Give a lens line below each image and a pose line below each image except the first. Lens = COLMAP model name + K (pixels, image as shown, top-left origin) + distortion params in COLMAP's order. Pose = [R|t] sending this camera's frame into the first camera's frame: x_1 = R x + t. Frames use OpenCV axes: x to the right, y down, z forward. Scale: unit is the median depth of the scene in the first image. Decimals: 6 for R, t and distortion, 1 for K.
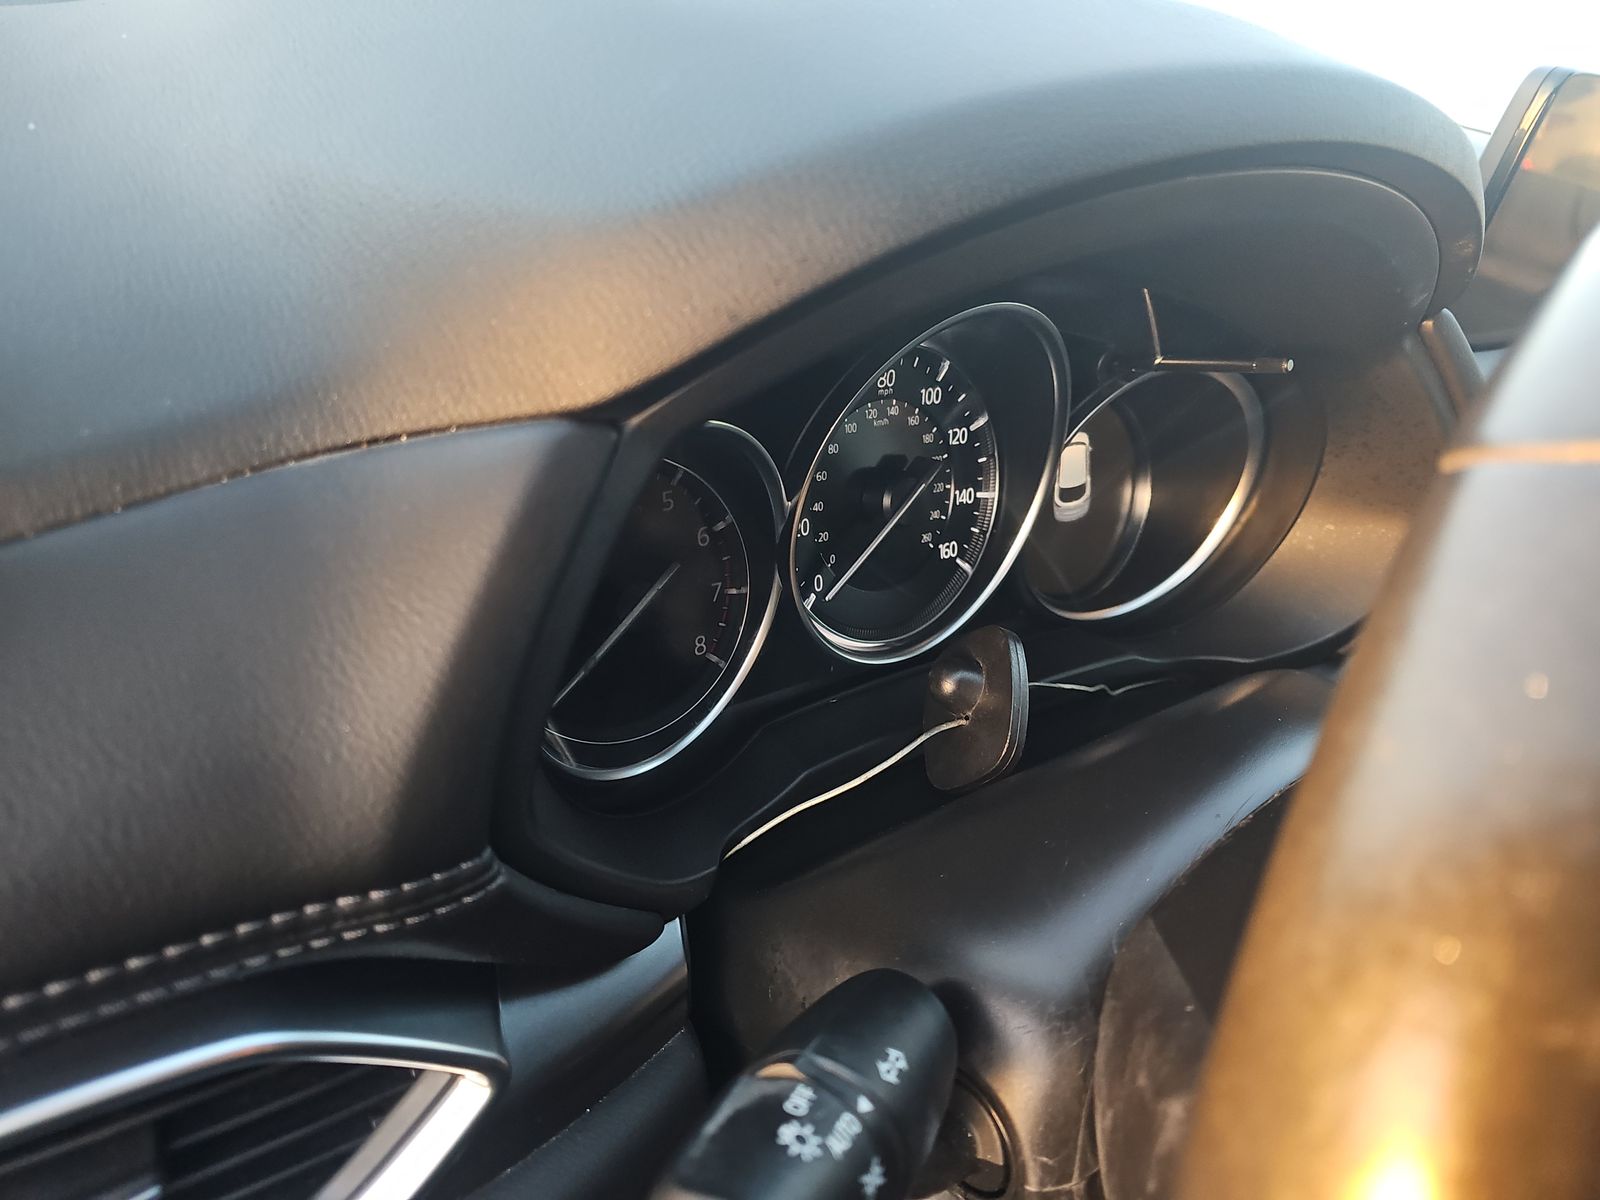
lens RADIAL K [[1021.9, 0, 800.0], [0, 1021.9, 600.0], [0, 0, 1]] dist [0.047139, -0.052708]
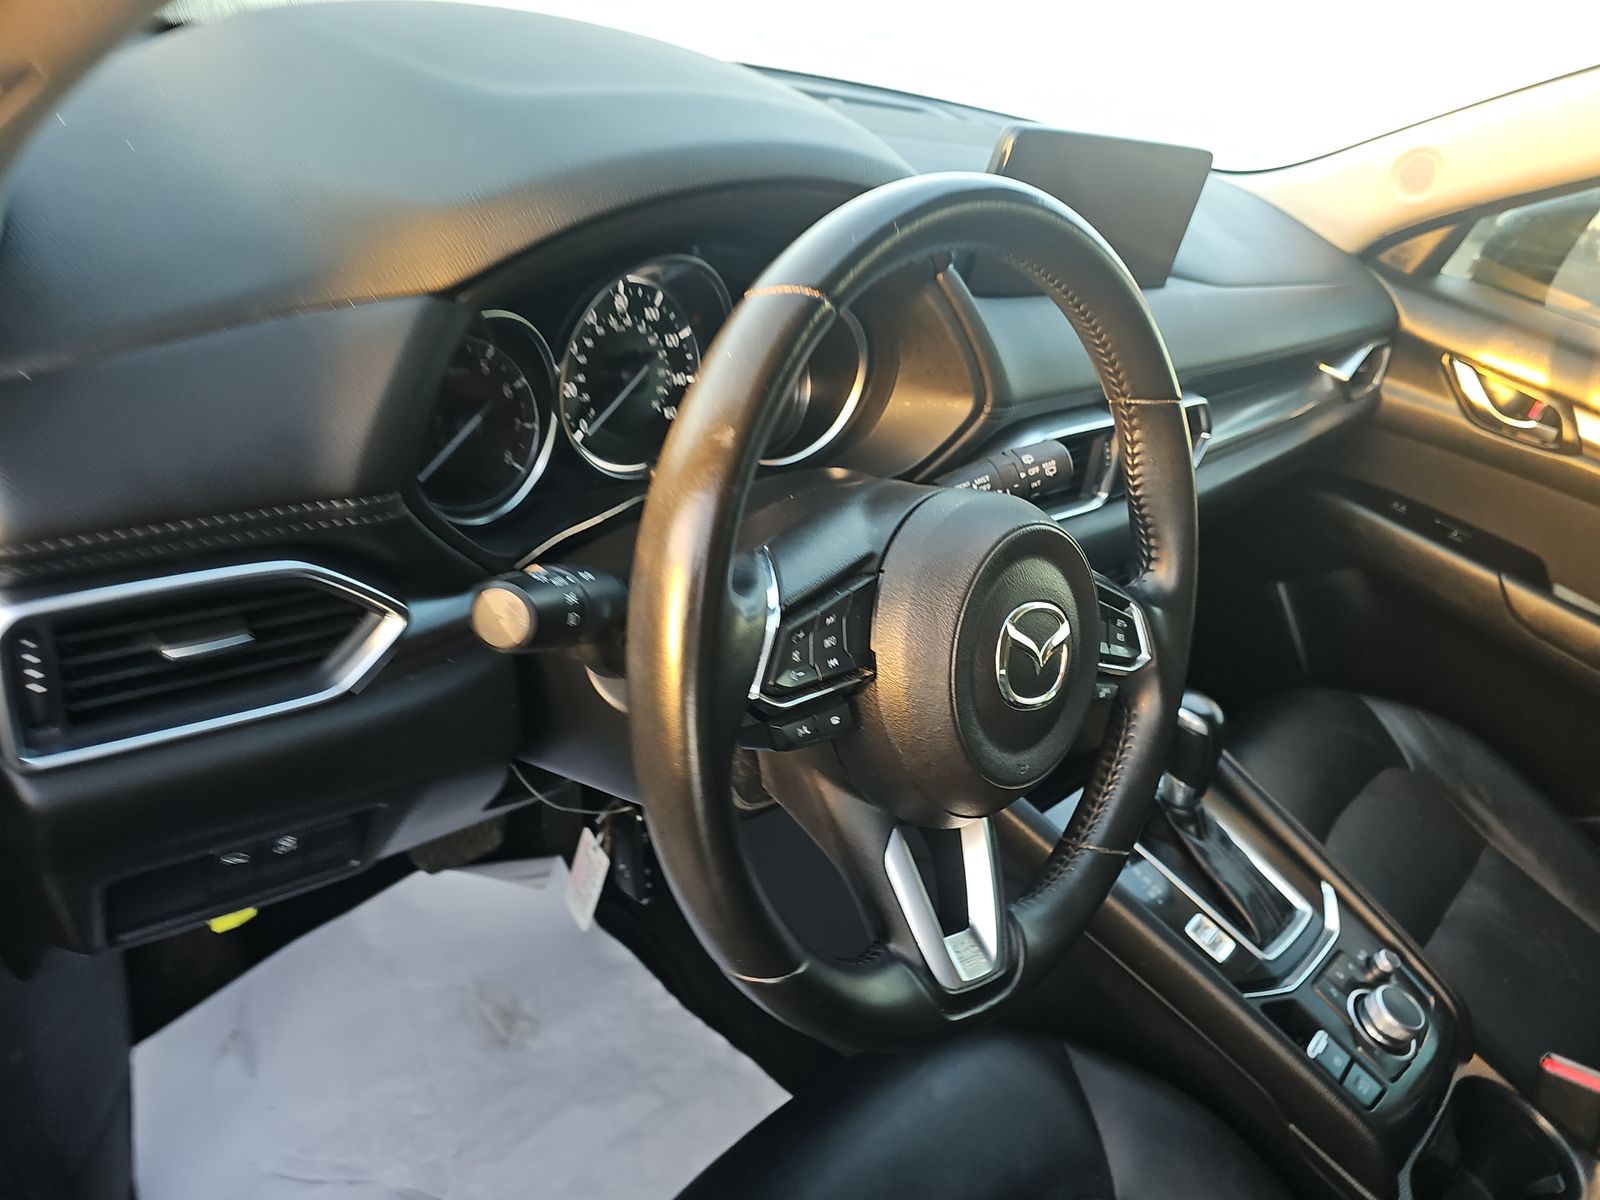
lens RADIAL K [[1021.9, 0, 800.0], [0, 1021.9, 600.0], [0, 0, 1]] dist [0.047139, -0.052708]
pose [[0.988710, -0.025797, 0.147603, 0.111094], [0.022477, 0.999456, 0.024119, 0.229734], [-0.148145, -0.020529, 0.988753, -0.683315]]
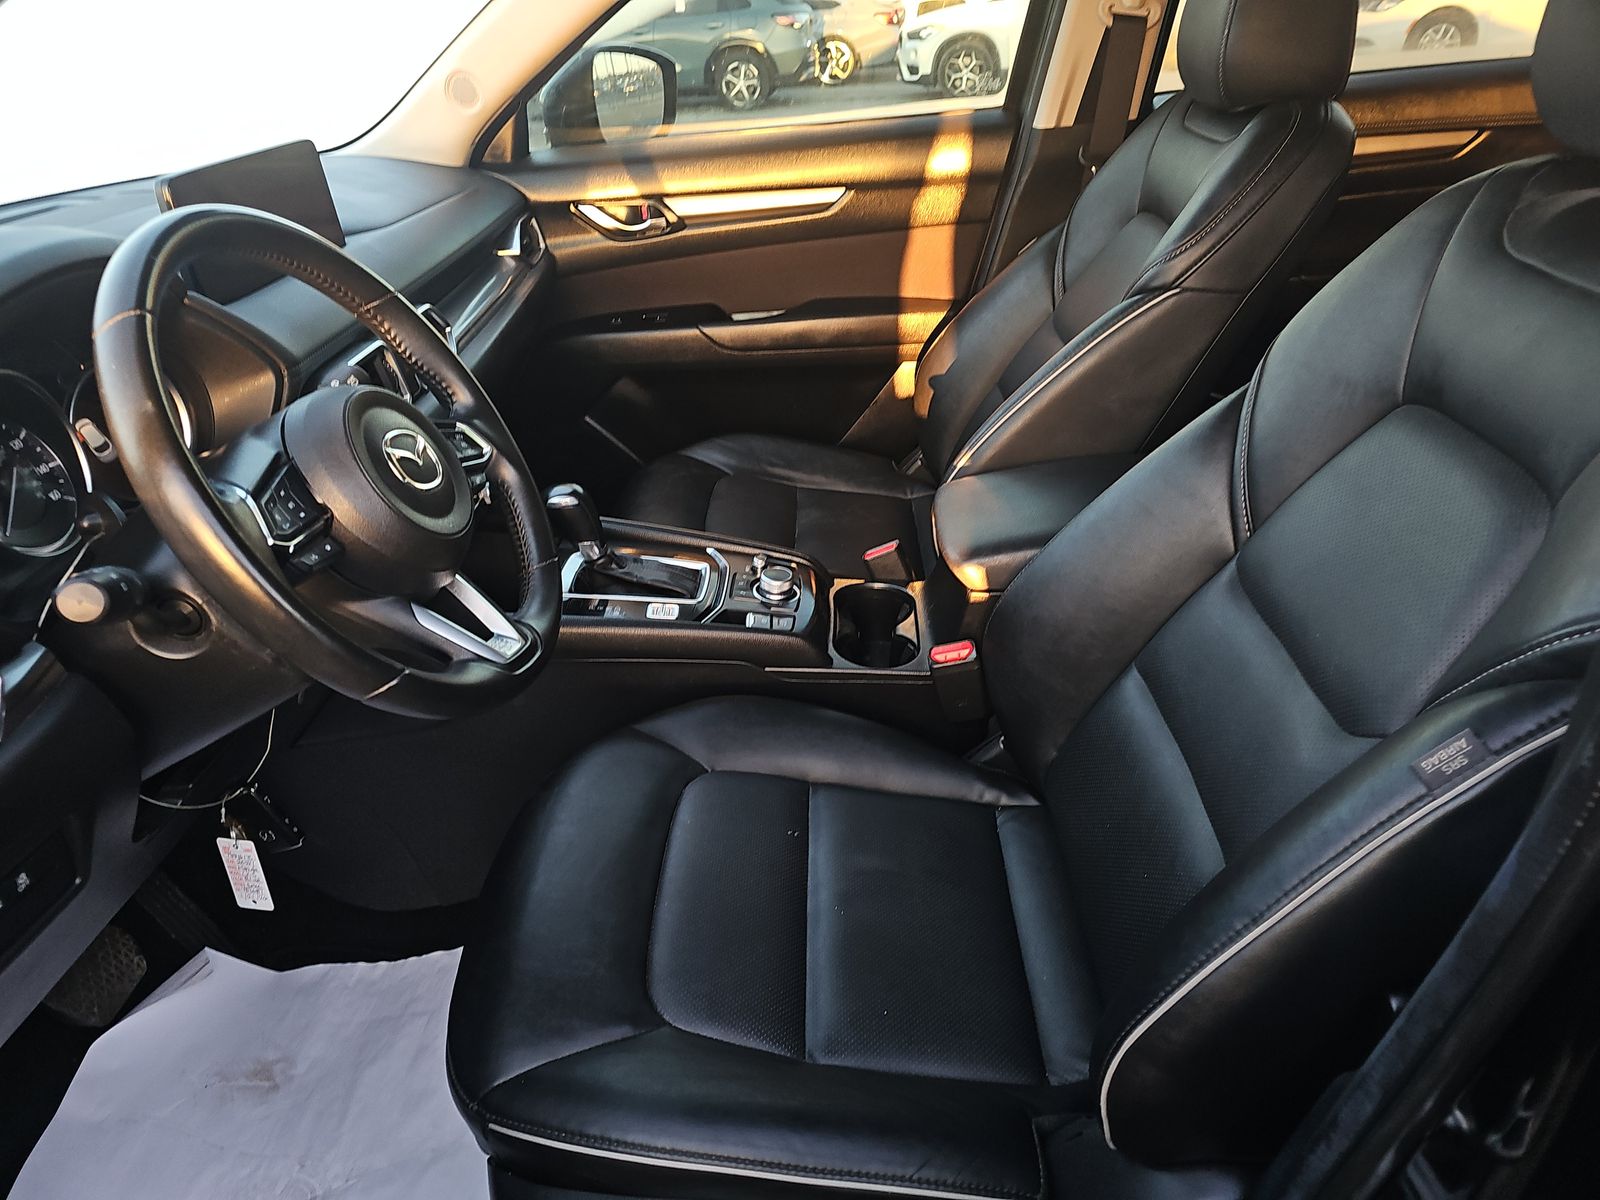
lens RADIAL K [[1090.7, 0, 798.3], [0, 1090.7, 626.5], [0, 0, 1]] dist [0.055424, -0.052698]
pose [[0.594669, -0.578185, 0.558633, -0.368100], [0.583894, 0.788243, 0.194271, 0.620710], [-0.552663, 0.210656, 0.806343, -1.574905]]
